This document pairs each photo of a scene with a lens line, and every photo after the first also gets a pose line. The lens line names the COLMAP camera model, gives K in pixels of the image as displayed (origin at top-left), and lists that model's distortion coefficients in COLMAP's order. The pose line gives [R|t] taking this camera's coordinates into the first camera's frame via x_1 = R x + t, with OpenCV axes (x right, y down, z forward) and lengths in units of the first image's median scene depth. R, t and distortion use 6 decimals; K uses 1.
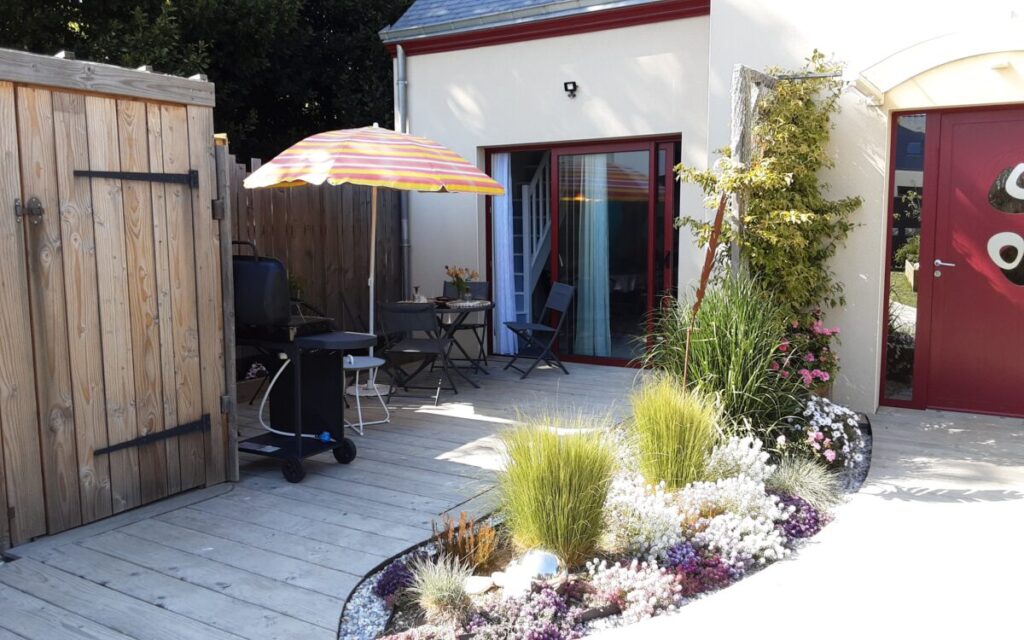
lens RADIAL K [[820.7, 0, 507.3], [0, 820.7, 316.5], [0, 0, 1]] dist [0.137216, -0.228594]
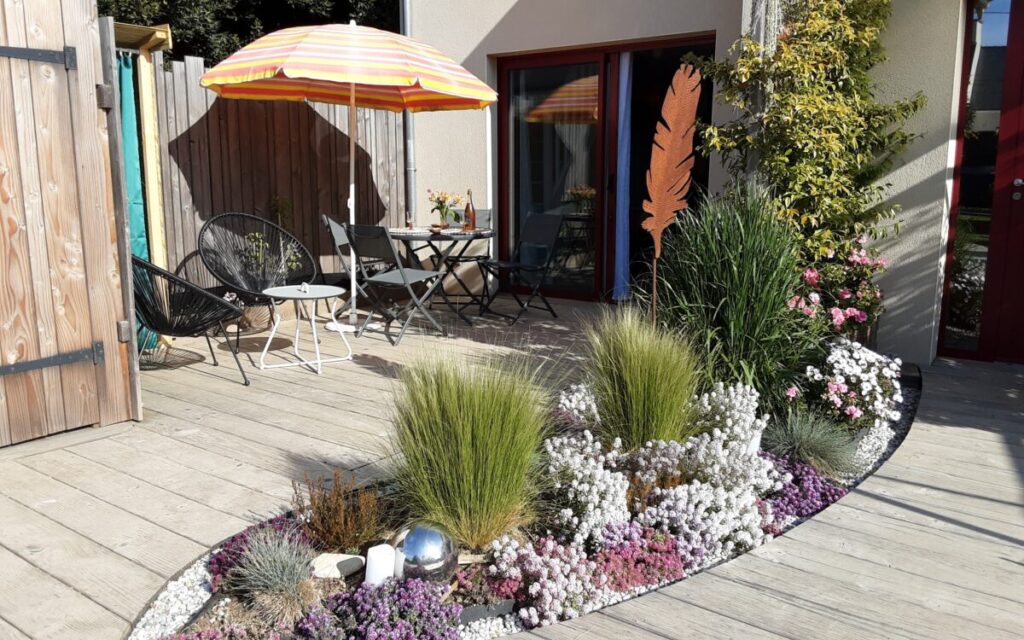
lens RADIAL K [[820.7, 0, 507.3], [0, 820.7, 316.5], [0, 0, 1]] dist [0.137216, -0.228594]
pose [[0.996012, 0.021903, -0.086494, 0.129905], [-0.016353, 0.997793, 0.064358, 0.030303], [0.087712, -0.062687, 0.994171, 0.192382]]
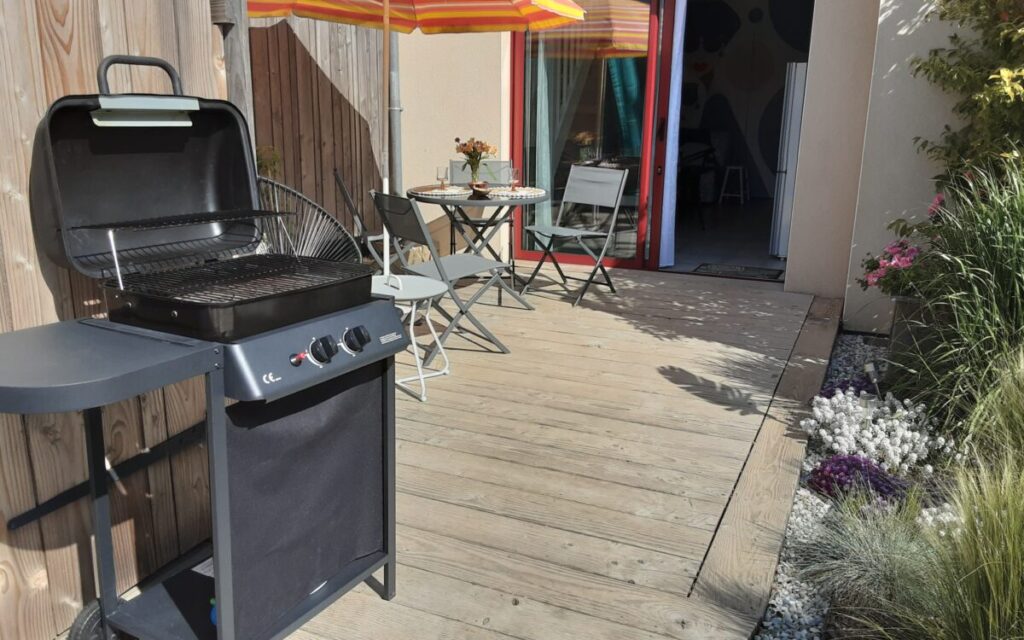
lens RADIAL K [[820.7, 0, 507.3], [0, 820.7, 316.5], [0, 0, 1]] dist [0.137216, -0.228594]
pose [[0.991218, -0.015201, 0.131359, -0.250633], [-0.003686, 0.989809, 0.142355, -0.017359], [-0.132184, -0.141589, 0.981061, 0.472881]]
